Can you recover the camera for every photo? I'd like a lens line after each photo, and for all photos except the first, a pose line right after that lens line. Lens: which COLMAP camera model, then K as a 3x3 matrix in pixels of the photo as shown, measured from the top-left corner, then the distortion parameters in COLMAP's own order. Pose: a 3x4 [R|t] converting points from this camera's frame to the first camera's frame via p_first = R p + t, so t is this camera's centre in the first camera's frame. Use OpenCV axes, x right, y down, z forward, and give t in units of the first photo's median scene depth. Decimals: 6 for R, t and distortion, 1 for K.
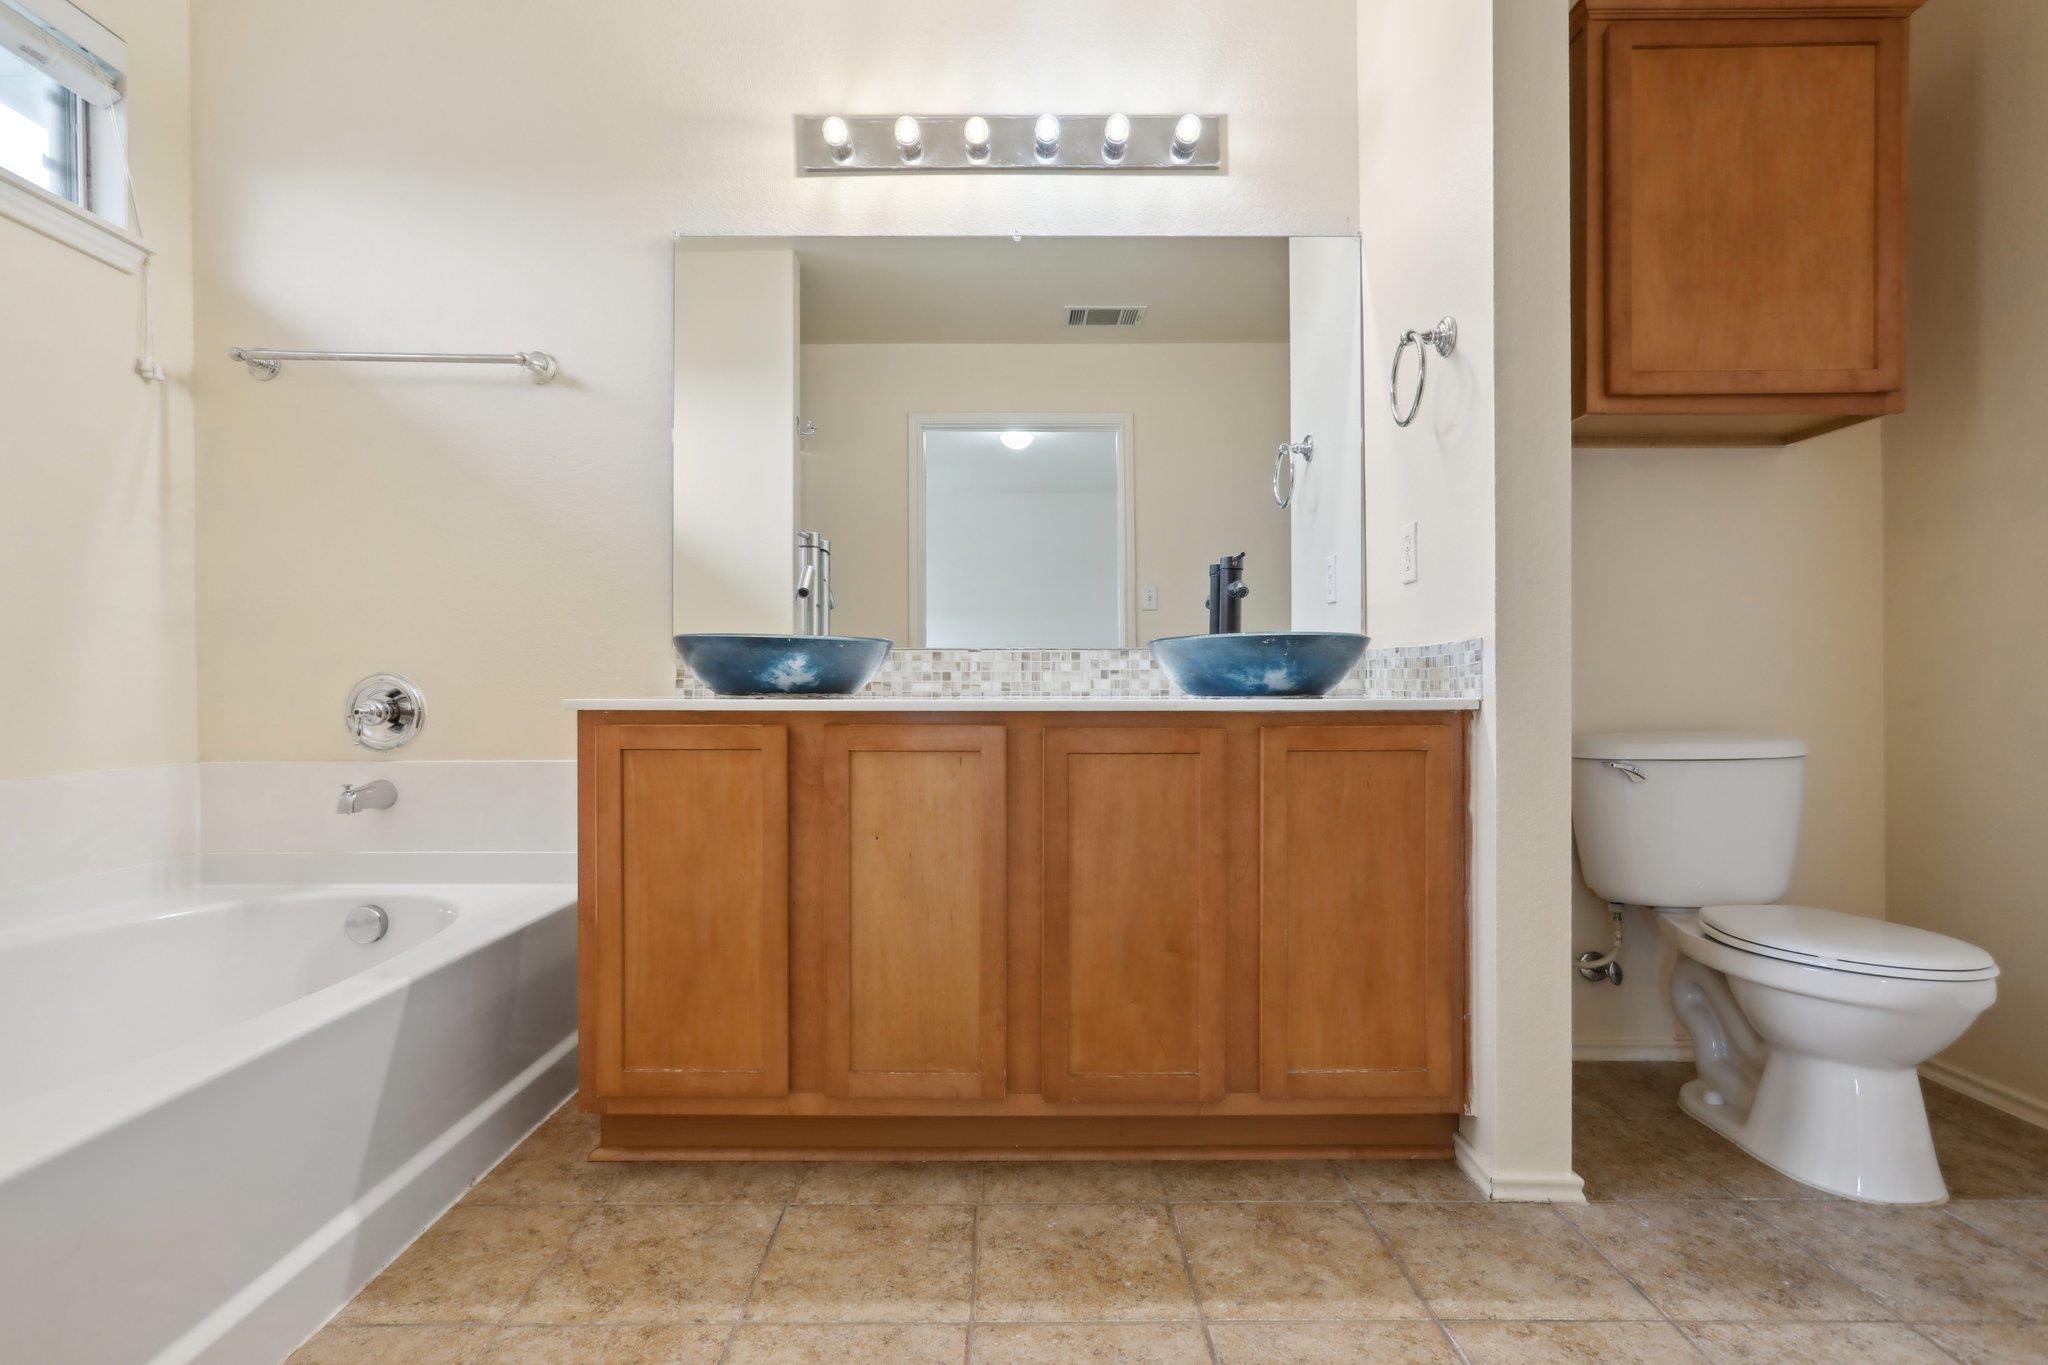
lens RADIAL K [[1053.2, 0, 1027.3], [0, 1053.2, 690.5], [0, 0, 1]] dist [-0.001085, 0.000014]
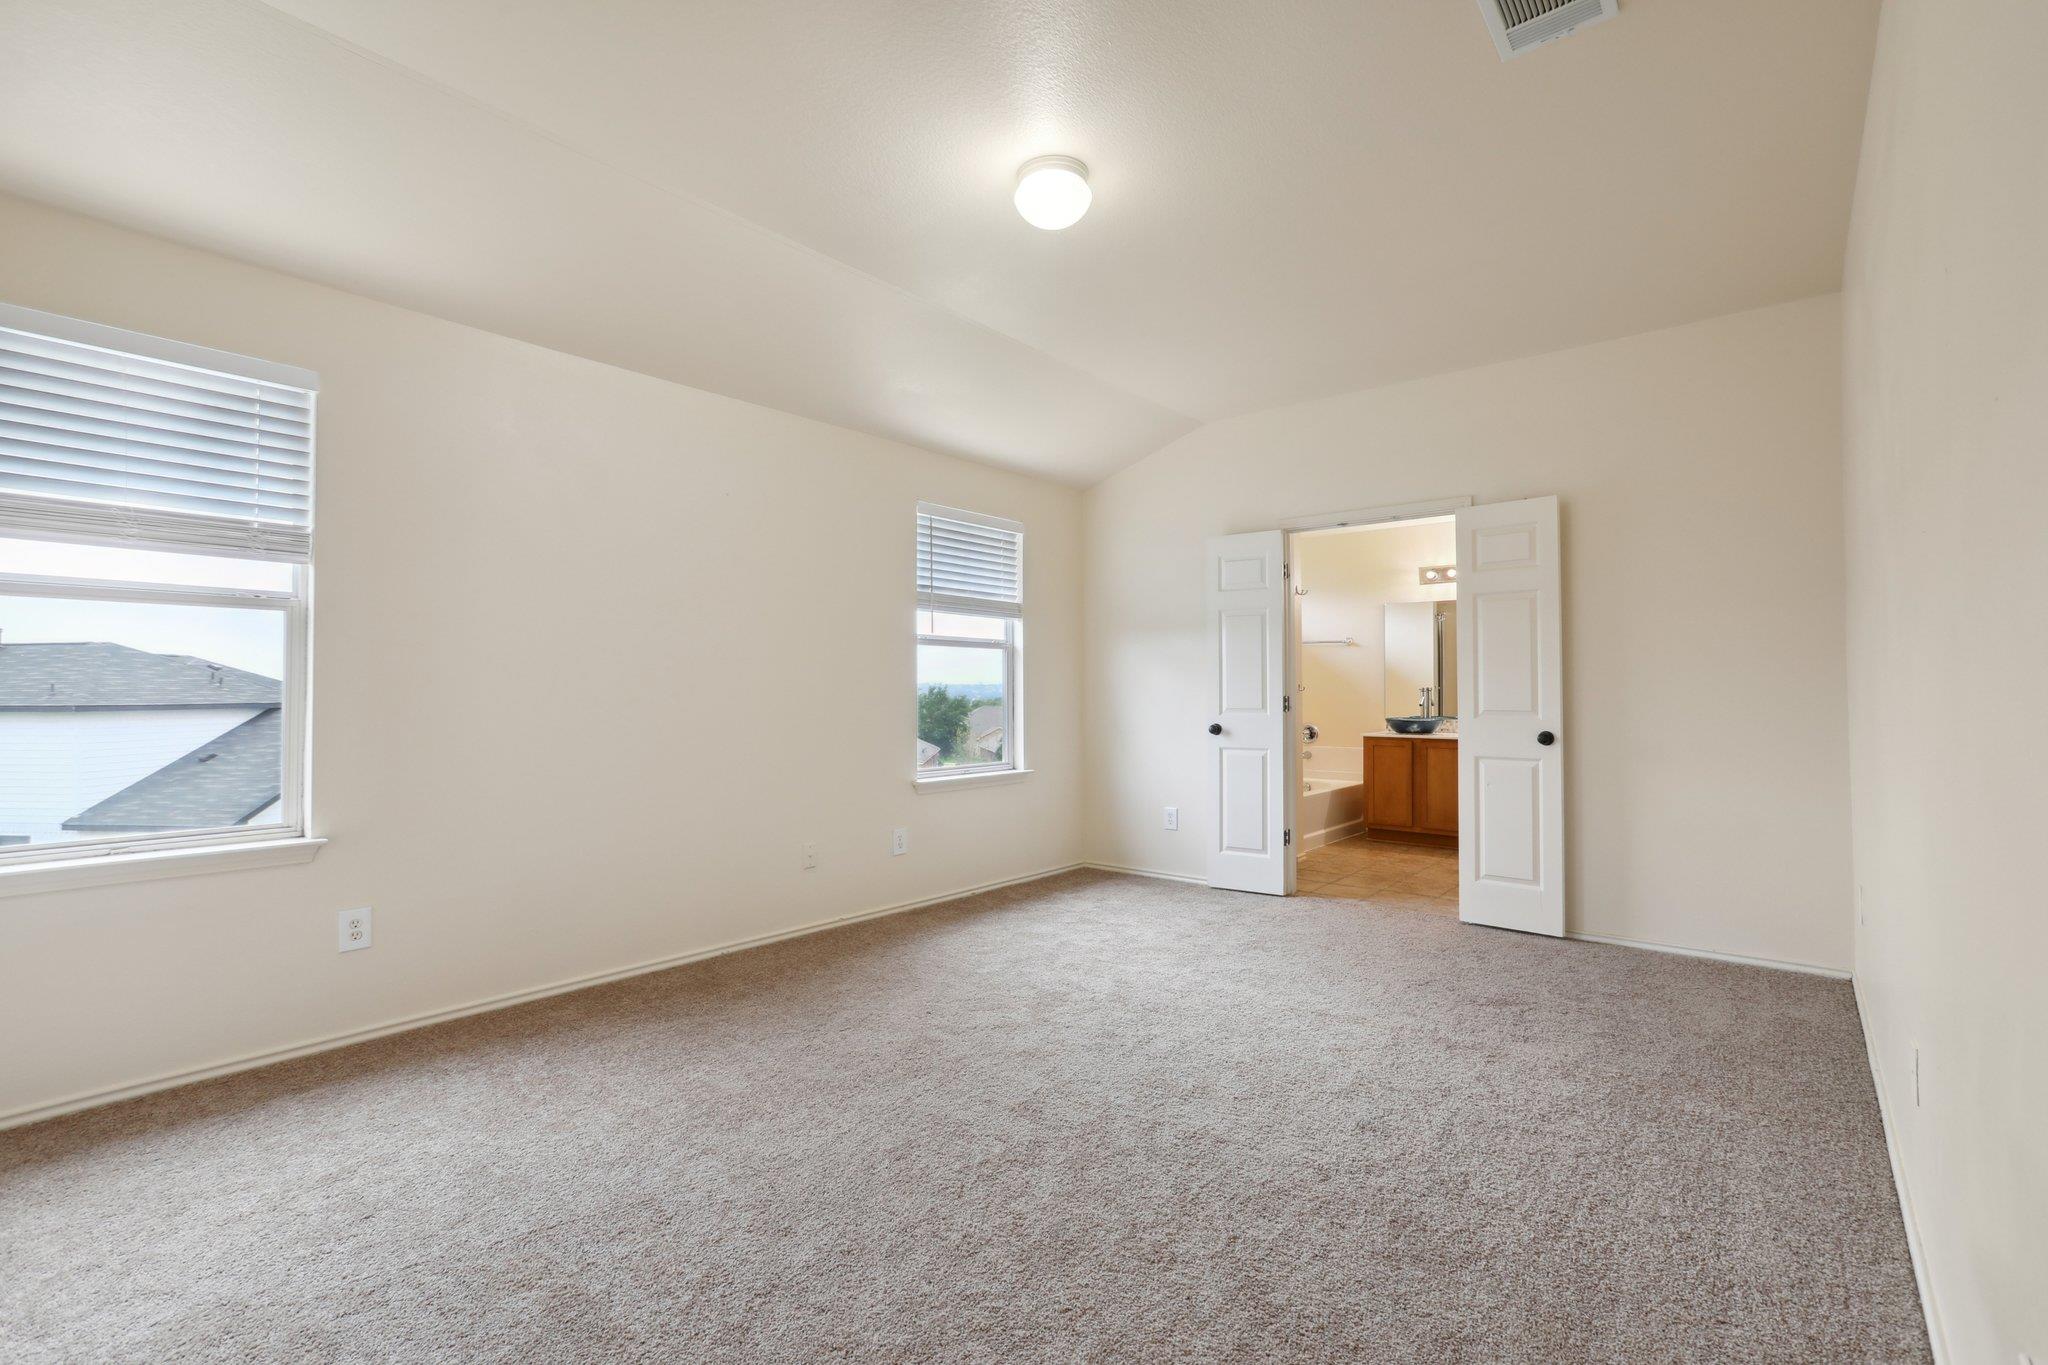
lens RADIAL K [[935.9, 0, 1029.7], [0, 935.9, 685.7], [0, 0, 1]] dist [-0.035400, 0.011307]
pose [[0.780118, -0.002935, -0.625626, 0.865418], [-0.000887, 0.999983, -0.005797, -0.160042], [0.625632, 0.005077, 0.780102, -2.737782]]
